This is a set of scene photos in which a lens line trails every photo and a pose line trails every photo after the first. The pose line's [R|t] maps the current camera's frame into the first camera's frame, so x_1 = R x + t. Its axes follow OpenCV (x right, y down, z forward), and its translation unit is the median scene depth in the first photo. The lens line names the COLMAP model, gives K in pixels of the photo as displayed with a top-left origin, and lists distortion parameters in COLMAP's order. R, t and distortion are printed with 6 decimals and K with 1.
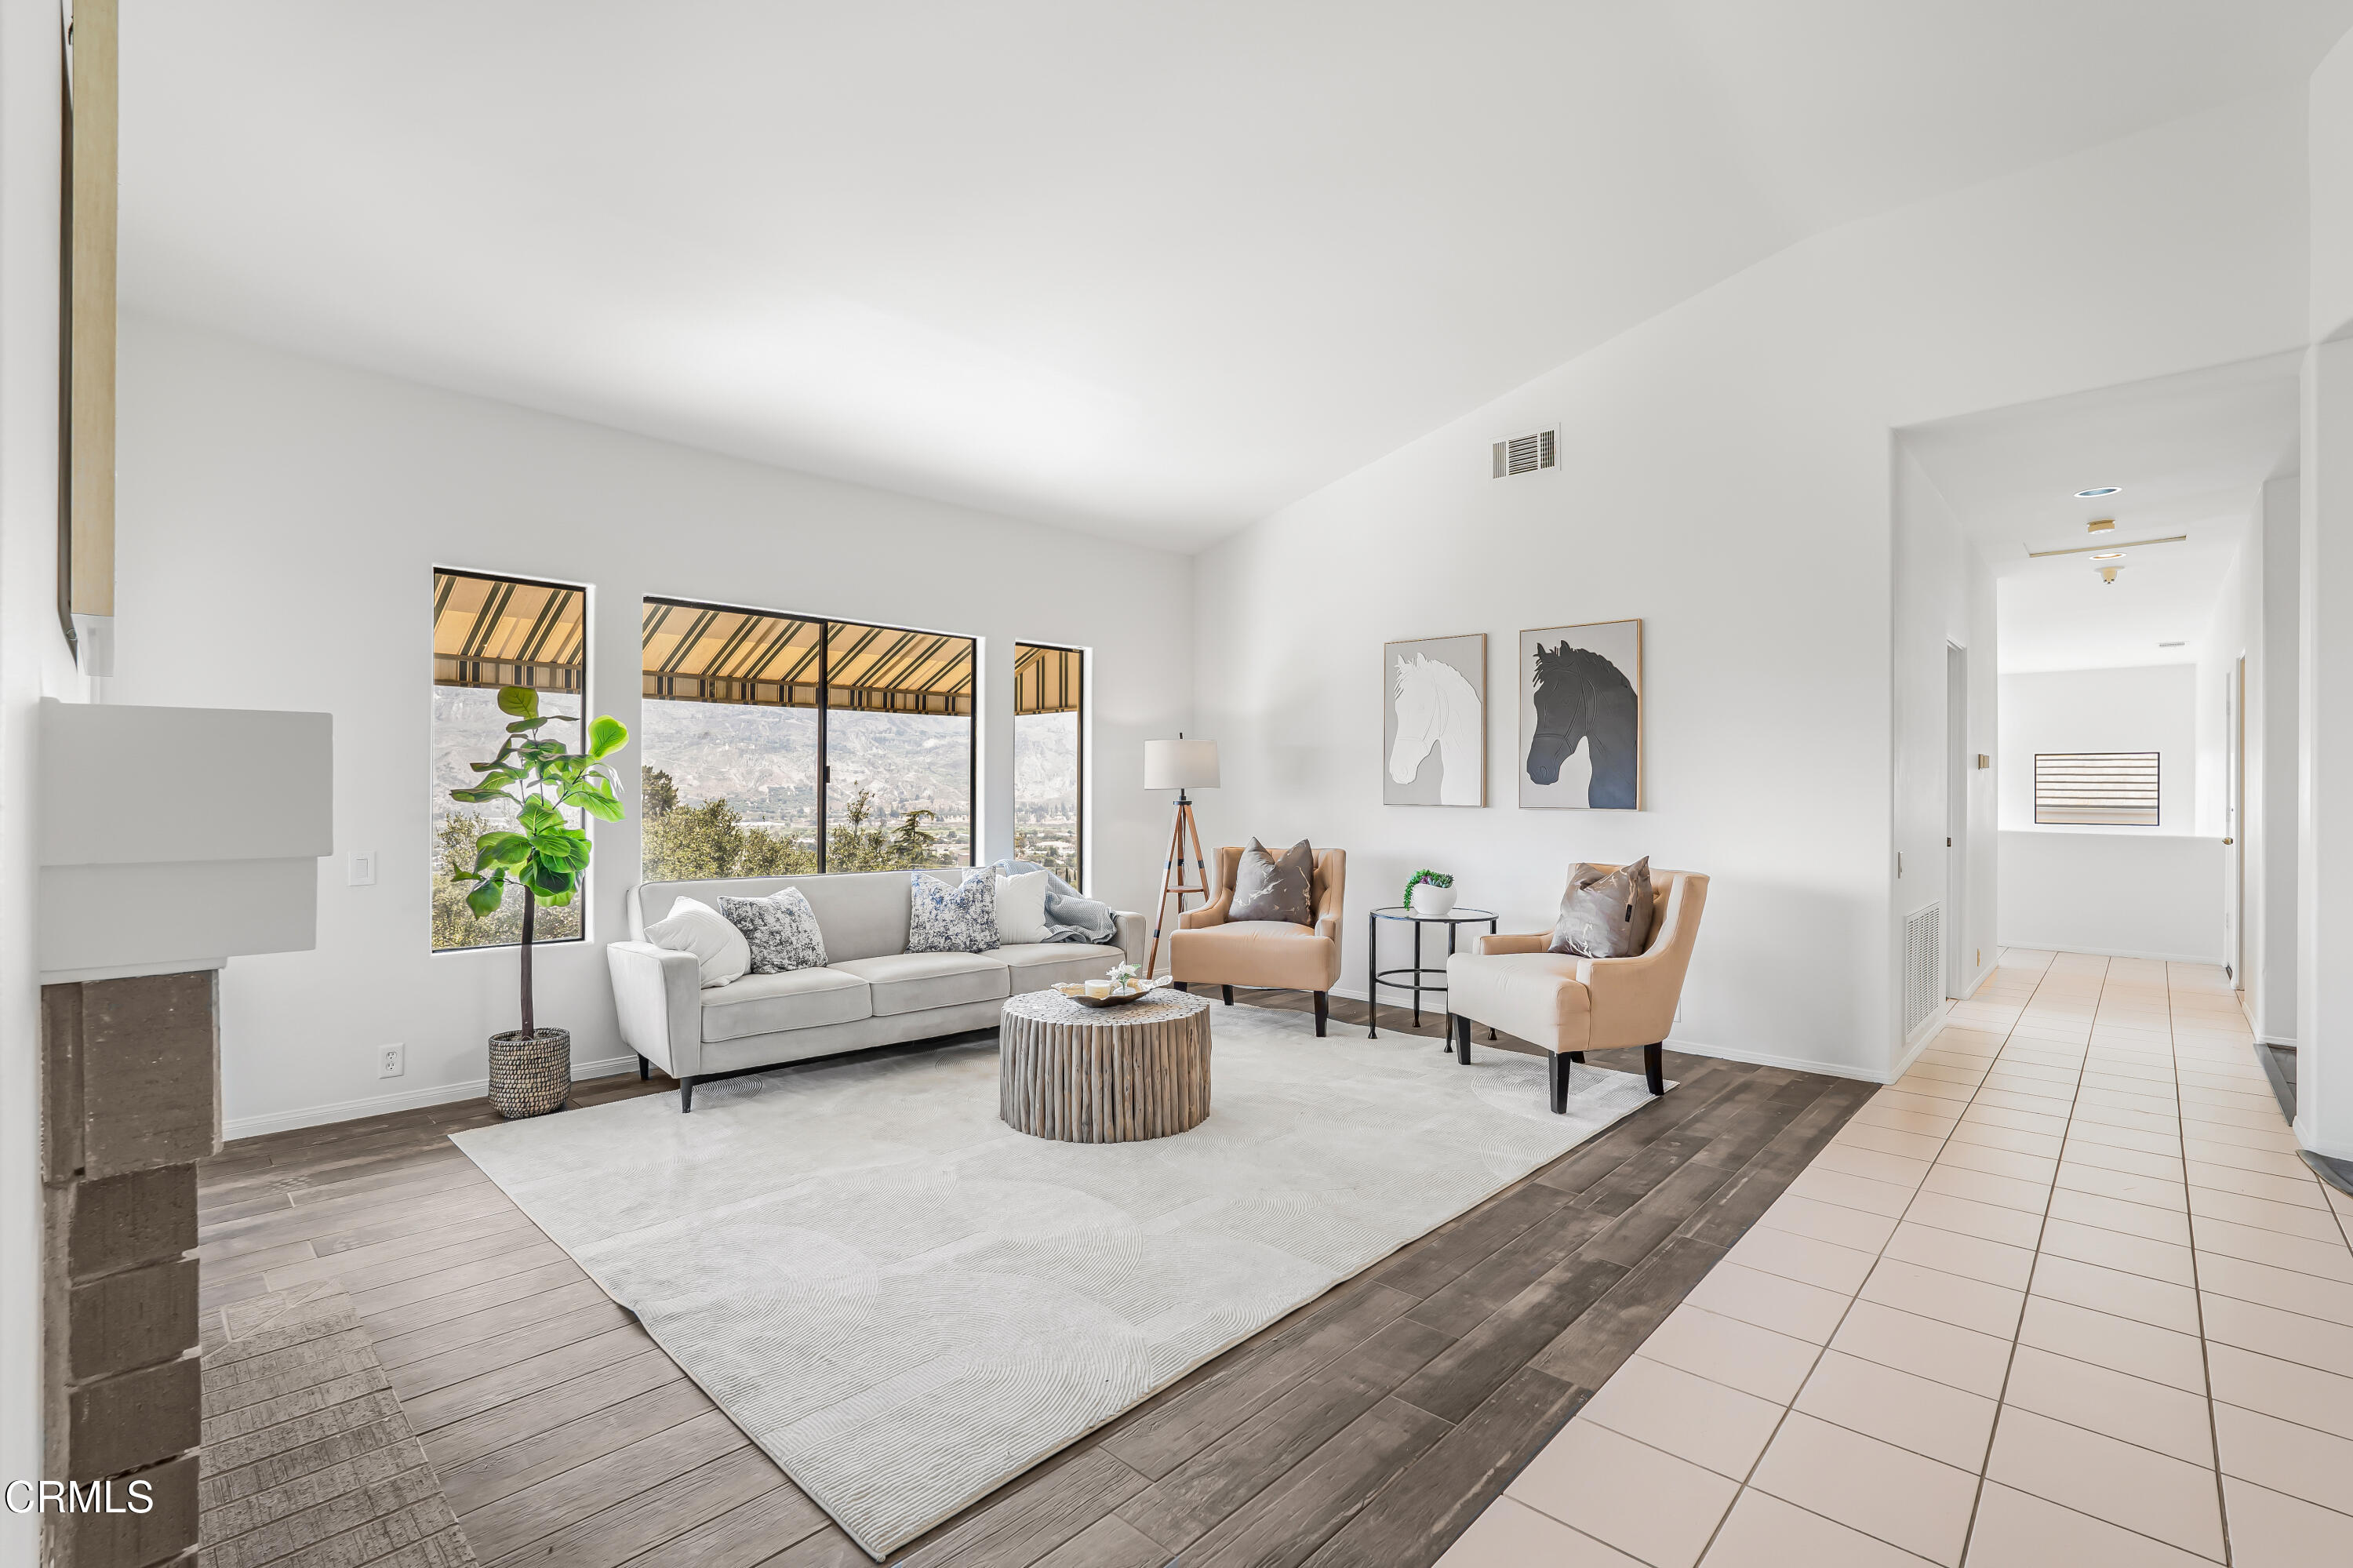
lens RADIAL K [[1067.9, 0, 1176.5], [0, 1067.9, 784.0], [0, 0, 1]] dist [-0.019987, 0.000562]
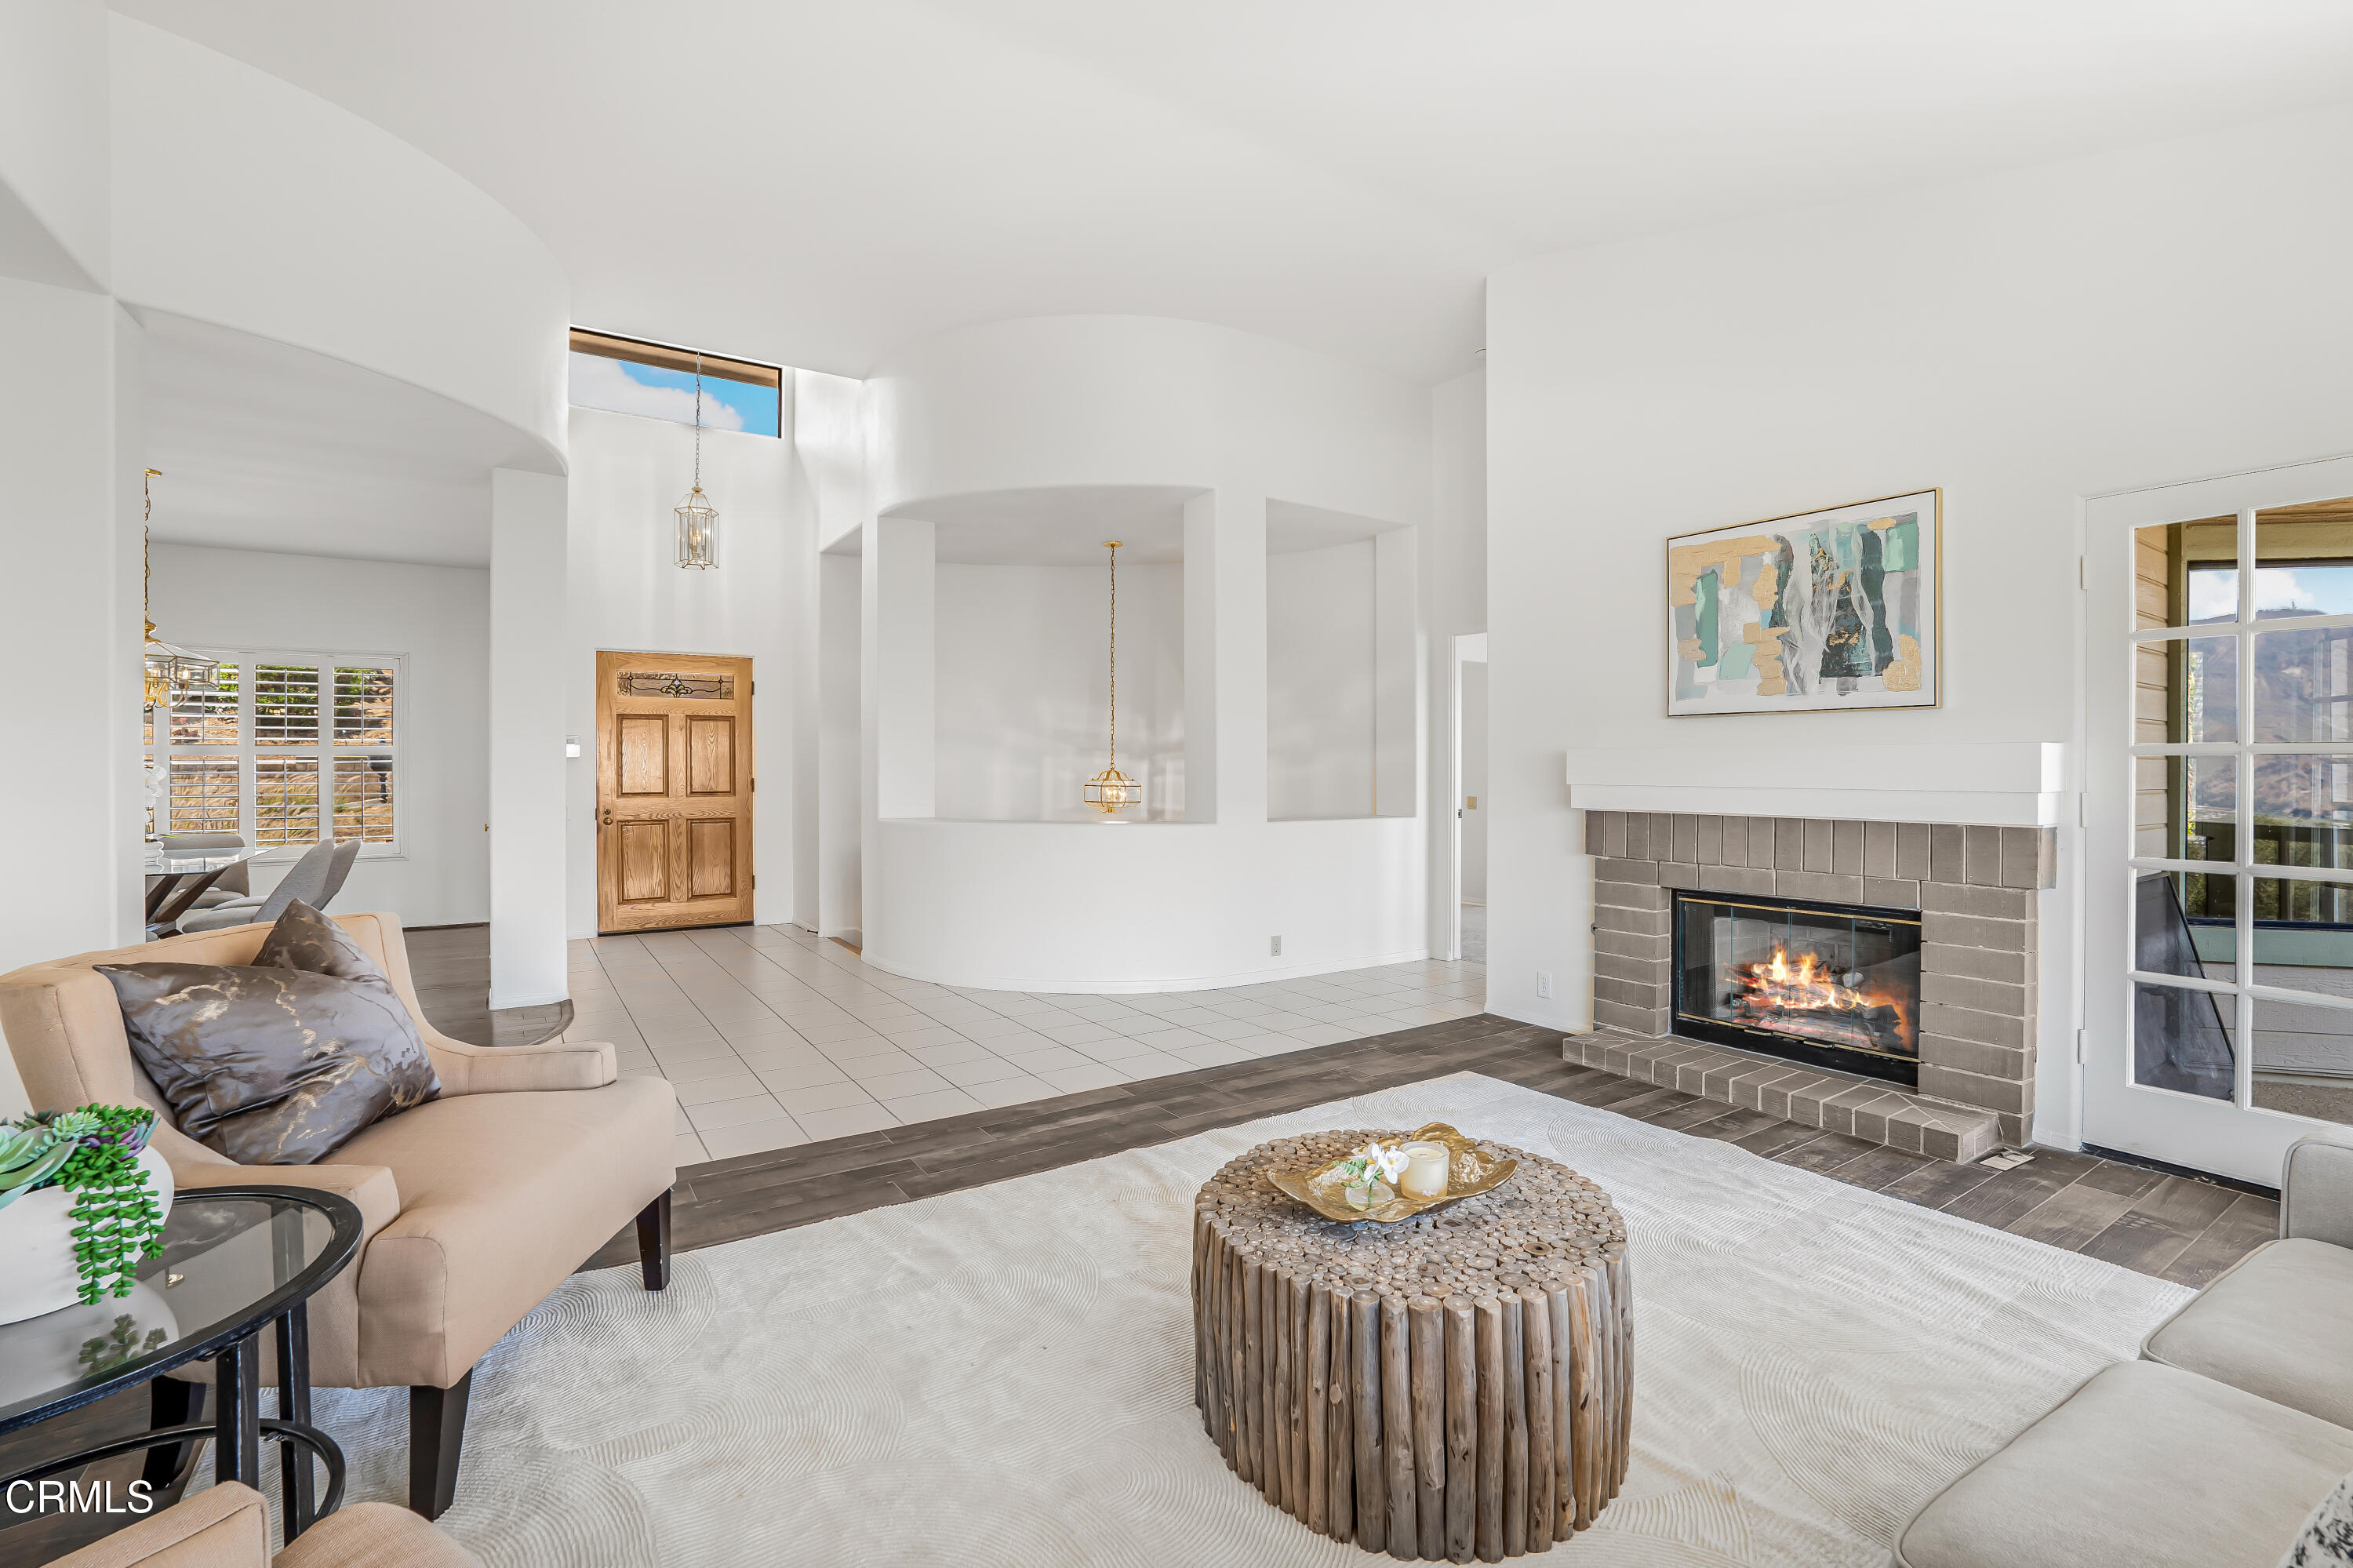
lens RADIAL K [[1067.9, 0, 1176.5], [0, 1067.9, 784.0], [0, 0, 1]] dist [-0.019987, 0.000562]
pose [[-0.976368, -0.008250, 0.215956, -0.061294], [-0.004518, 0.999832, 0.017768, 0.005601], [-0.216067, 0.016372, -0.976241, 1.524086]]
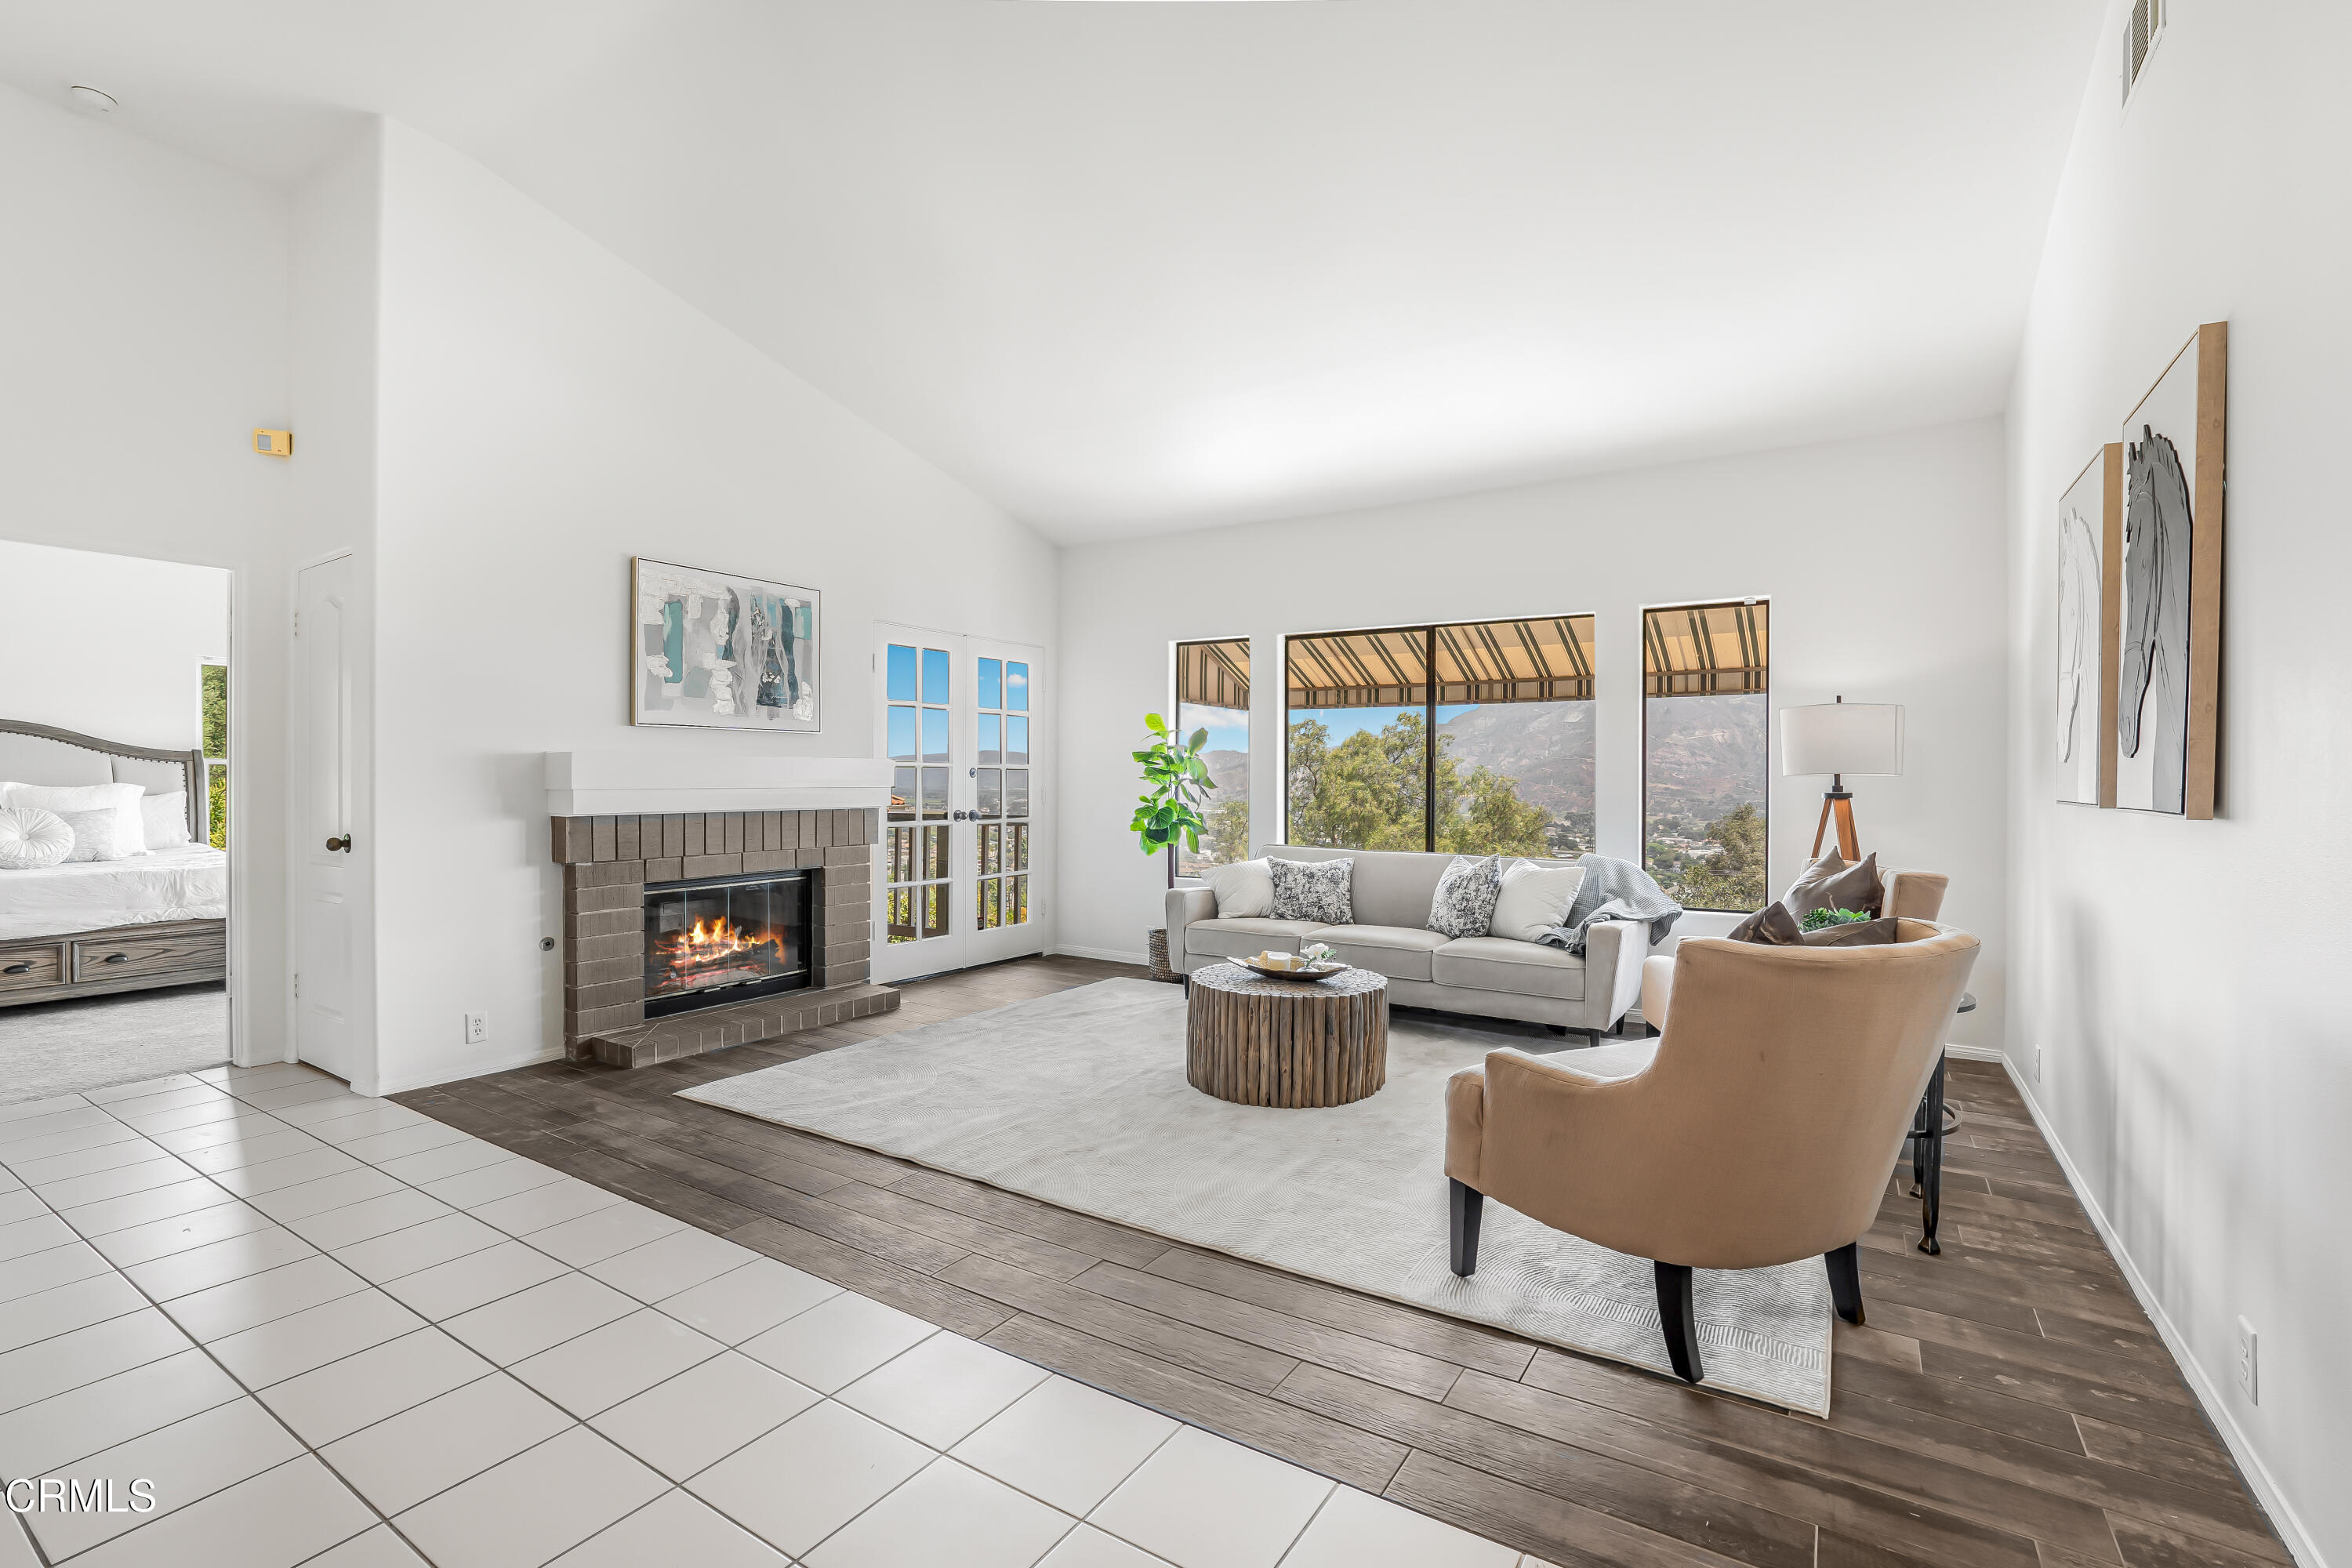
lens RADIAL K [[1067.4, 0, 1176.0], [0, 1067.4, 784.0], [0, 0, 1]] dist [-0.019987, 0.000562]
pose [[0.173746, 0.002955, -0.984786, 0.950921], [-0.005332, 0.999984, 0.002060, 0.014105], [0.984776, 0.004893, 0.173759, 0.717324]]
